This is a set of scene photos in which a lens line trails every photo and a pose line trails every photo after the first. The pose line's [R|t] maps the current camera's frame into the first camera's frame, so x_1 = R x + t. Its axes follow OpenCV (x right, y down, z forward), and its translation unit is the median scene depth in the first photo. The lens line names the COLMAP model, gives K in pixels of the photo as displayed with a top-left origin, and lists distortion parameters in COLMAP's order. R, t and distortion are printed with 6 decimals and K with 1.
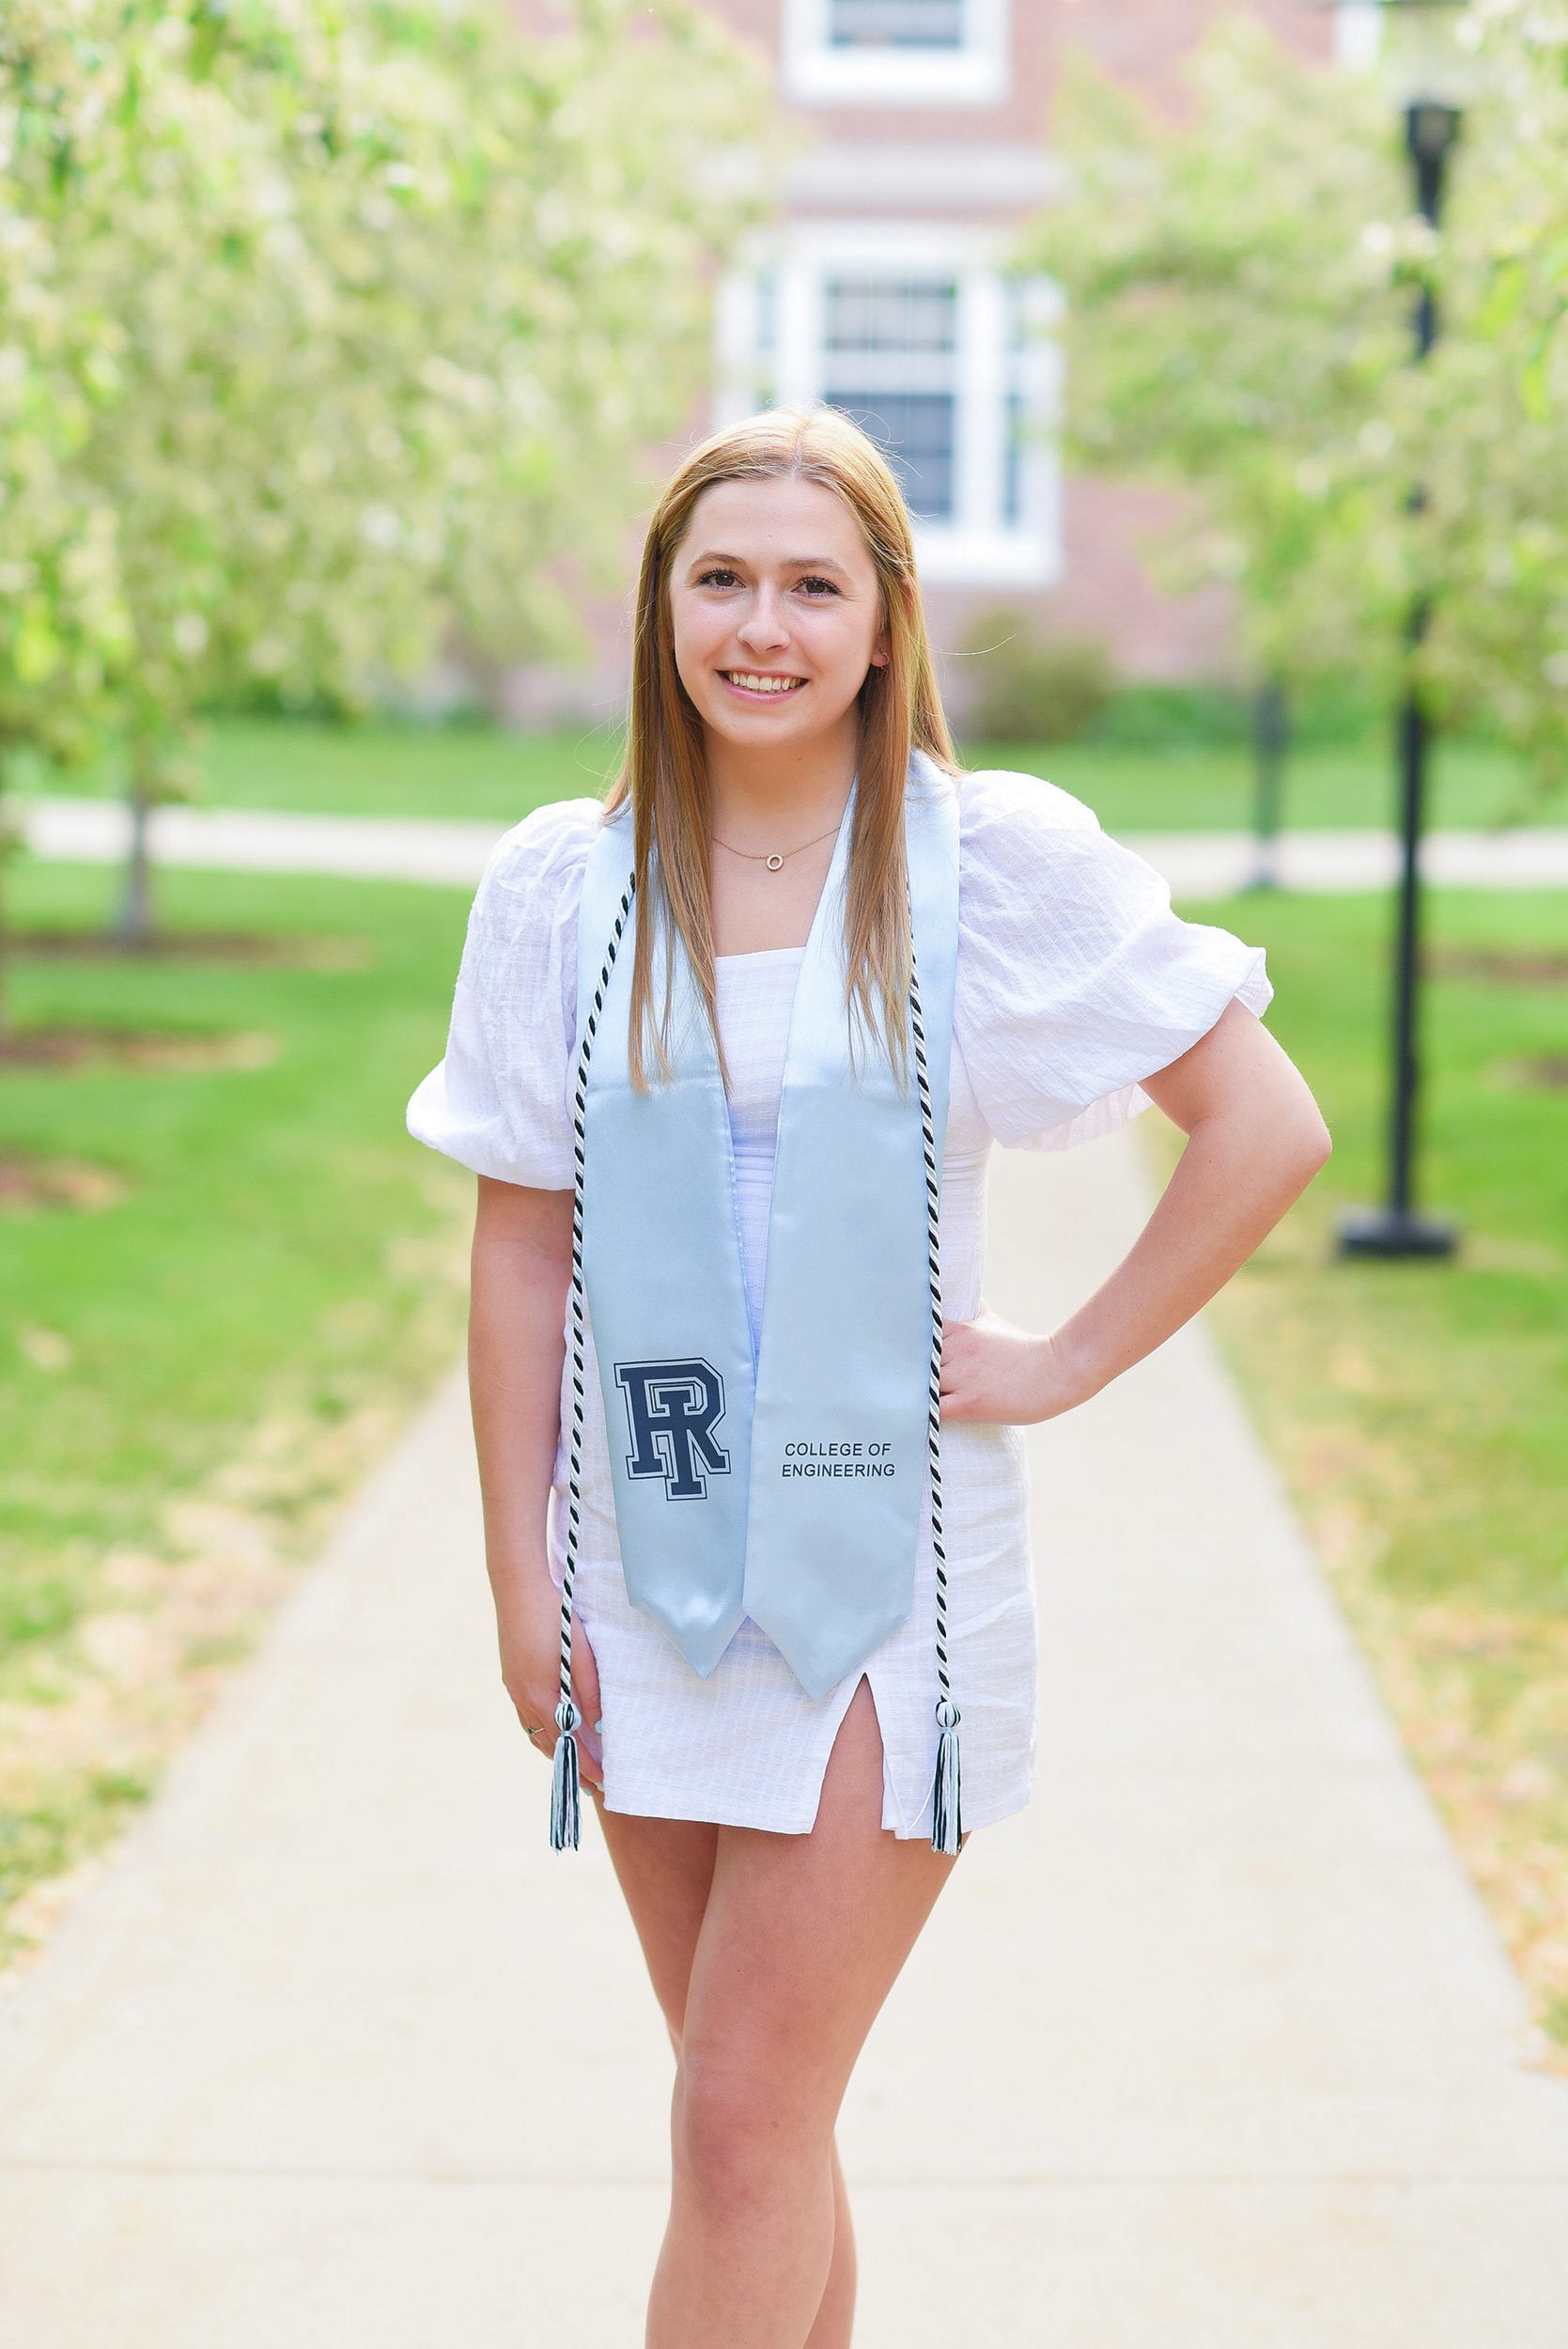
lens RADIAL K [[6812.4, 0, 741.8], [0, 6812.4, 1149.4], [0, 0, 1]] dist [-0.070988, 0.801401]
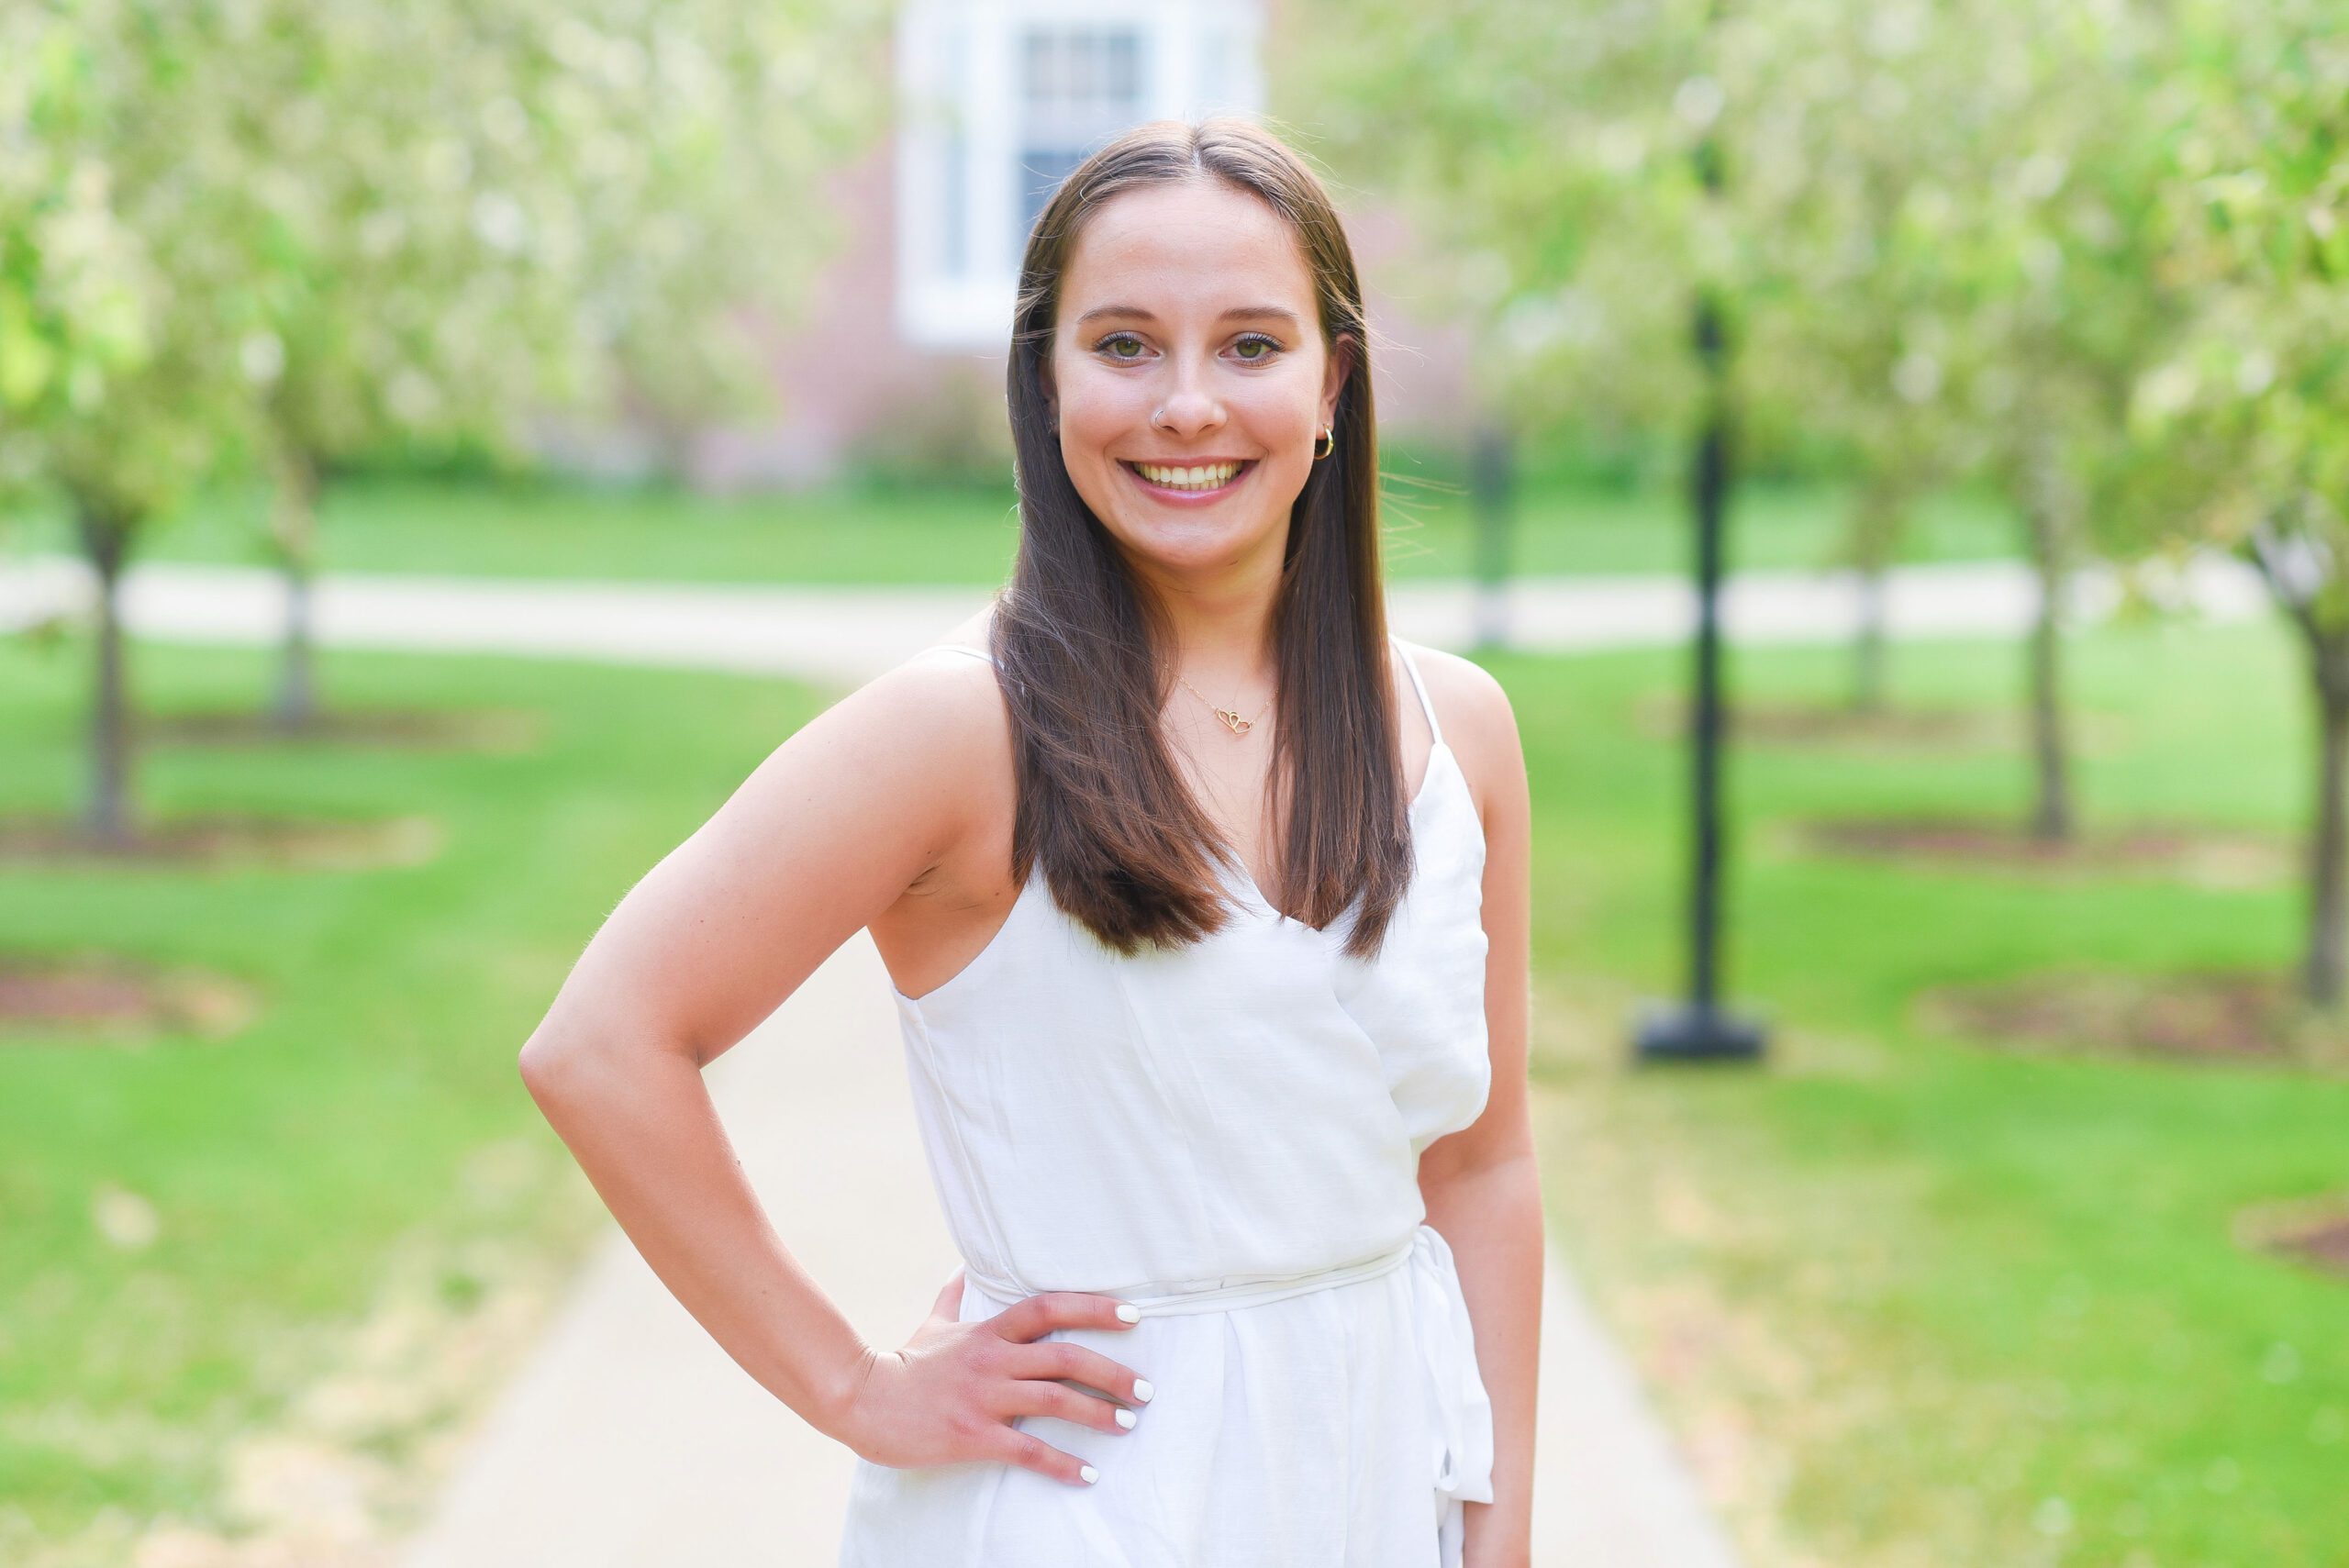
lens RADIAL K [[6253.2, 0, 1174.5], [0, 6253.2, 784.0], [0, 0, 1]] dist [-0.074924, -0.172642]
pose [[0.999124, -0.018557, 0.037512, -0.001431], [0.019208, 0.999670, -0.017082, -0.008256], [-0.037182, 0.017788, 0.999150, 0.220300]]
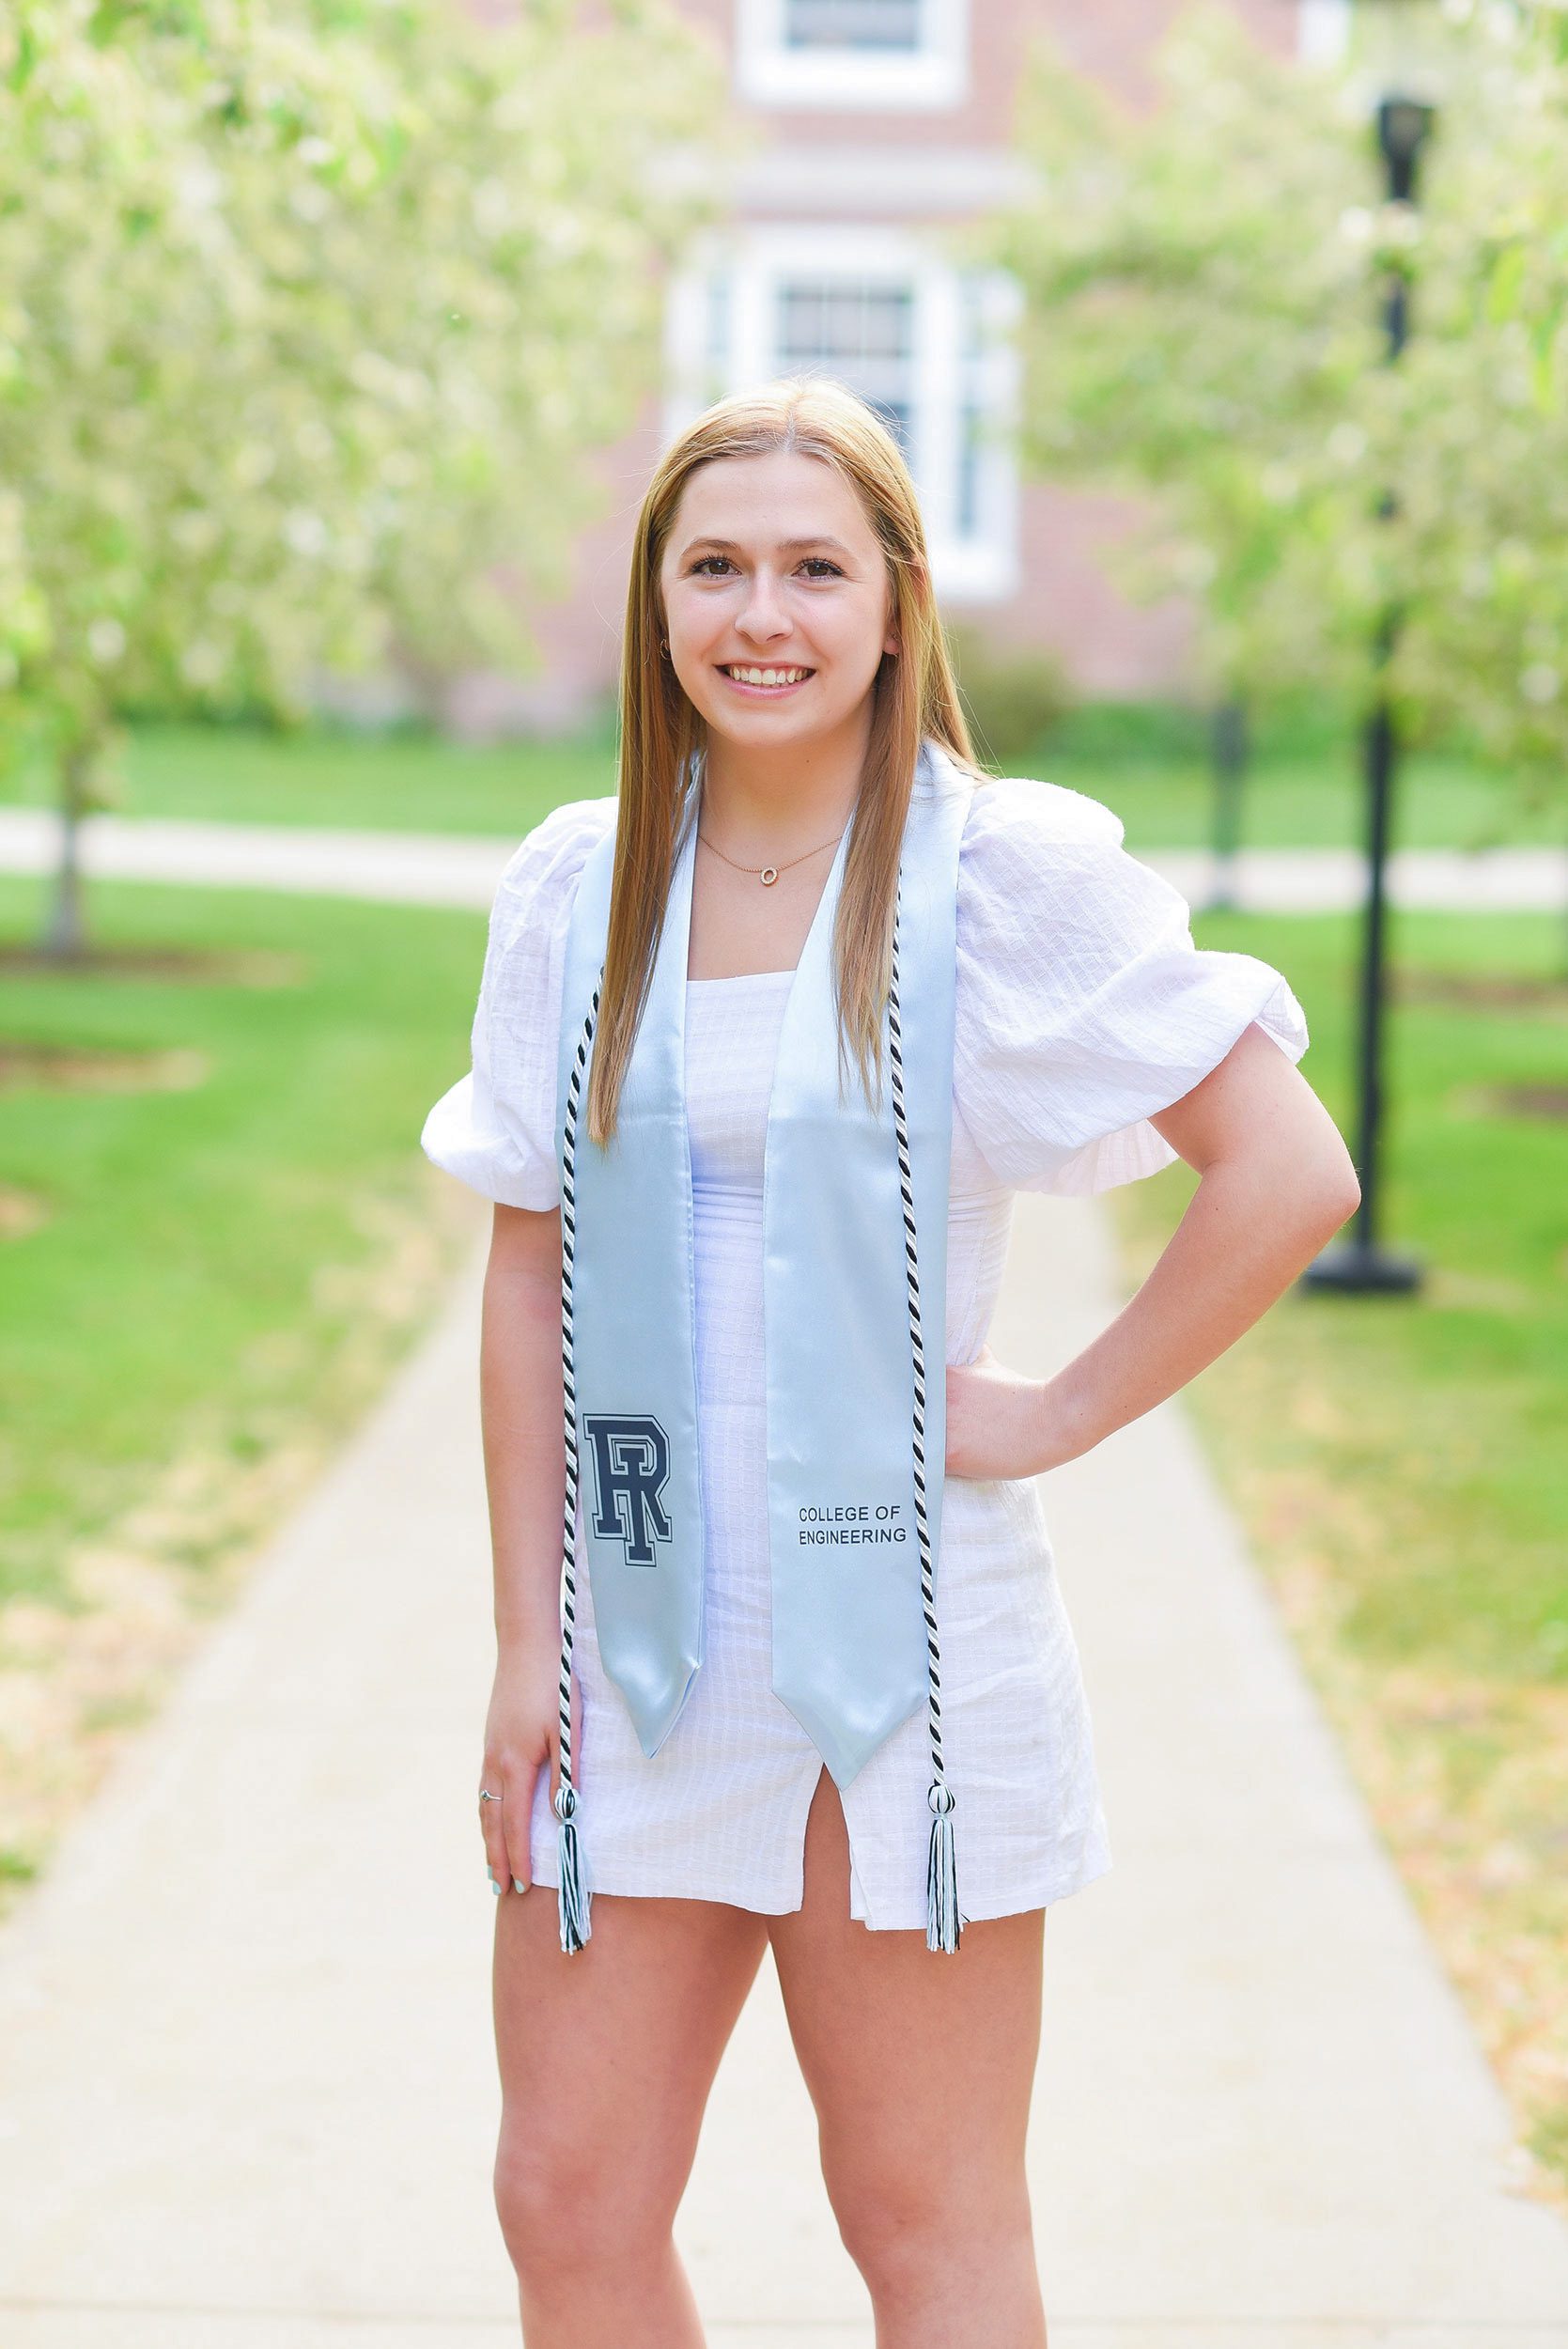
lens RADIAL K [[6812.4, 0, 741.8], [0, 6812.4, 1149.4], [0, 0, 1]] dist [-0.070988, 0.801401]
pose [[0.999952, 0.006726, 0.007061, 0.001700], [-0.006712, 0.999975, -0.002031, -0.002256], [-0.007074, 0.001984, 0.999973, 0.038803]]
